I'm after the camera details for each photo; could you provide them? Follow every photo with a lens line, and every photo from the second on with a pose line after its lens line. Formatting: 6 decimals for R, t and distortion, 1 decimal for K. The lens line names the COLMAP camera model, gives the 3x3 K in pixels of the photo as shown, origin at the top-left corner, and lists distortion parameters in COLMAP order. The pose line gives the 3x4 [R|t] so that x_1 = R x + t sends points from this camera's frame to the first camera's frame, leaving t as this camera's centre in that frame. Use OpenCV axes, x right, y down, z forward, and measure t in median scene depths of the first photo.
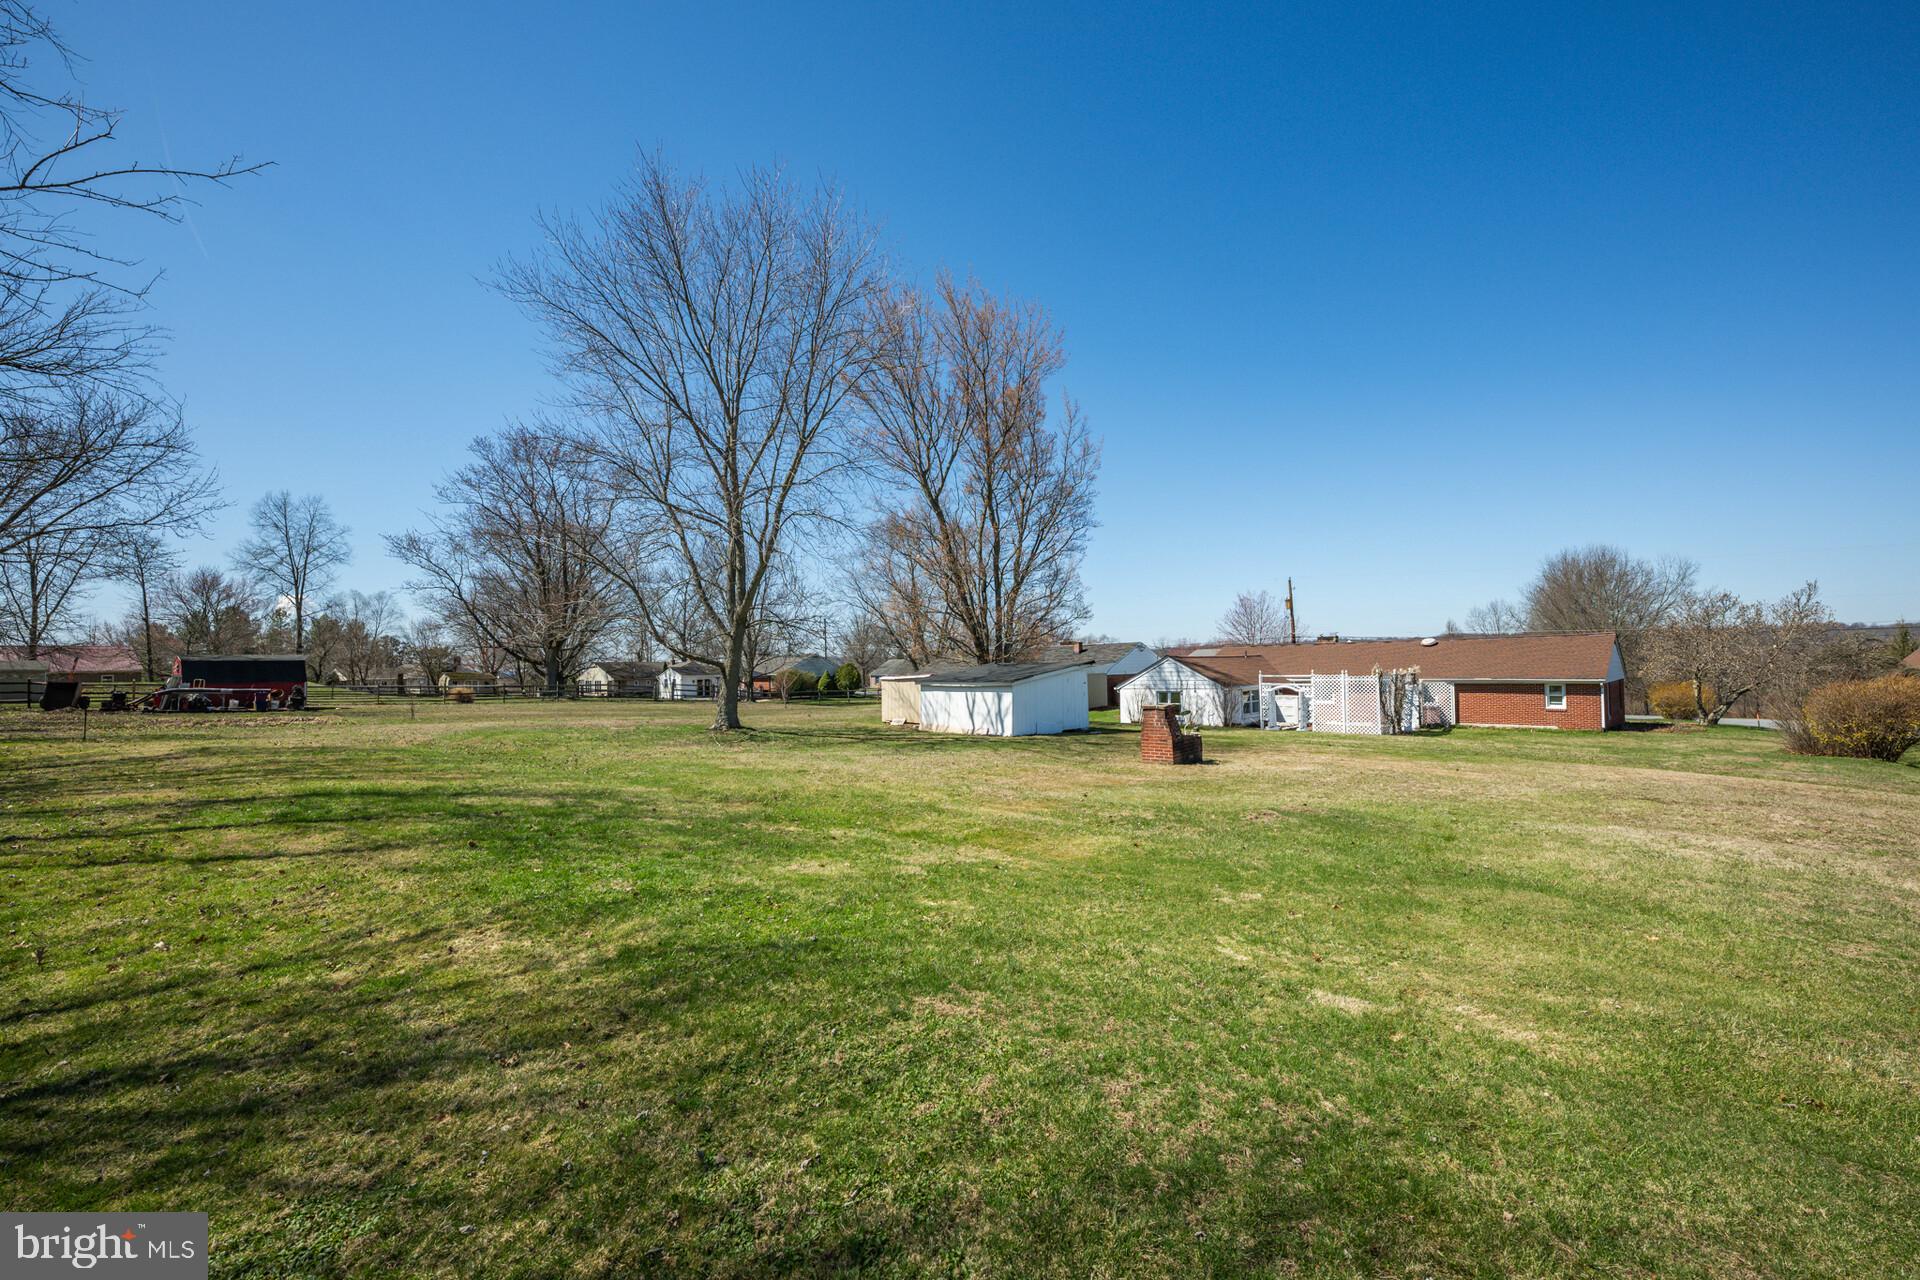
lens RADIAL K [[765.3, 0, 966.5], [0, 765.3, 641.6], [0, 0, 1]] dist [-0.000115, 0.000136]
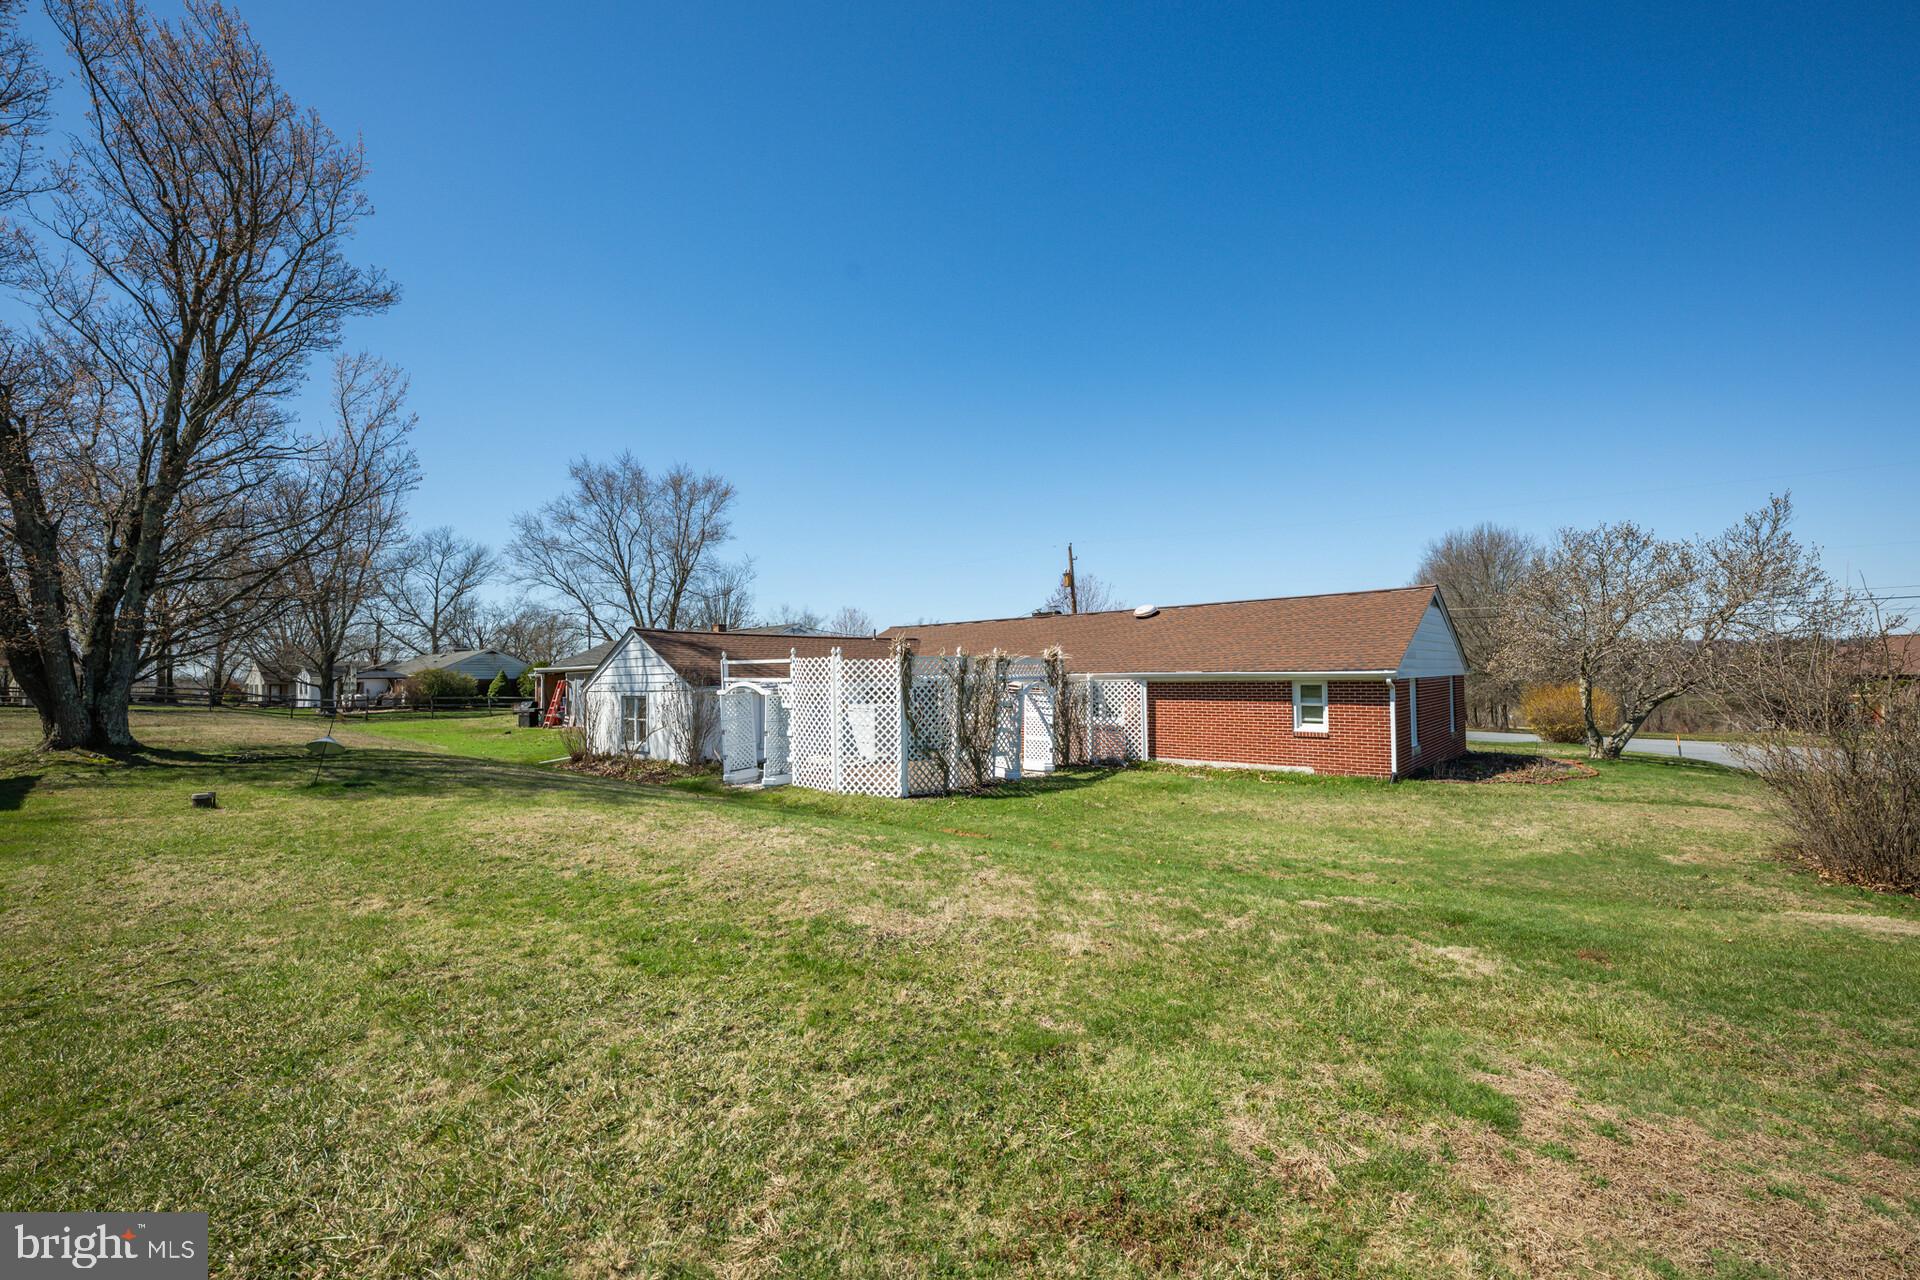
lens RADIAL K [[765.3, 0, 966.5], [0, 765.3, 641.6], [0, 0, 1]] dist [-0.000115, 0.000136]
pose [[0.997702, 0.007861, 0.067297, 0.477079], [-0.006988, 0.999888, -0.013198, 0.034773], [-0.067393, 0.012697, 0.997646, 0.482389]]
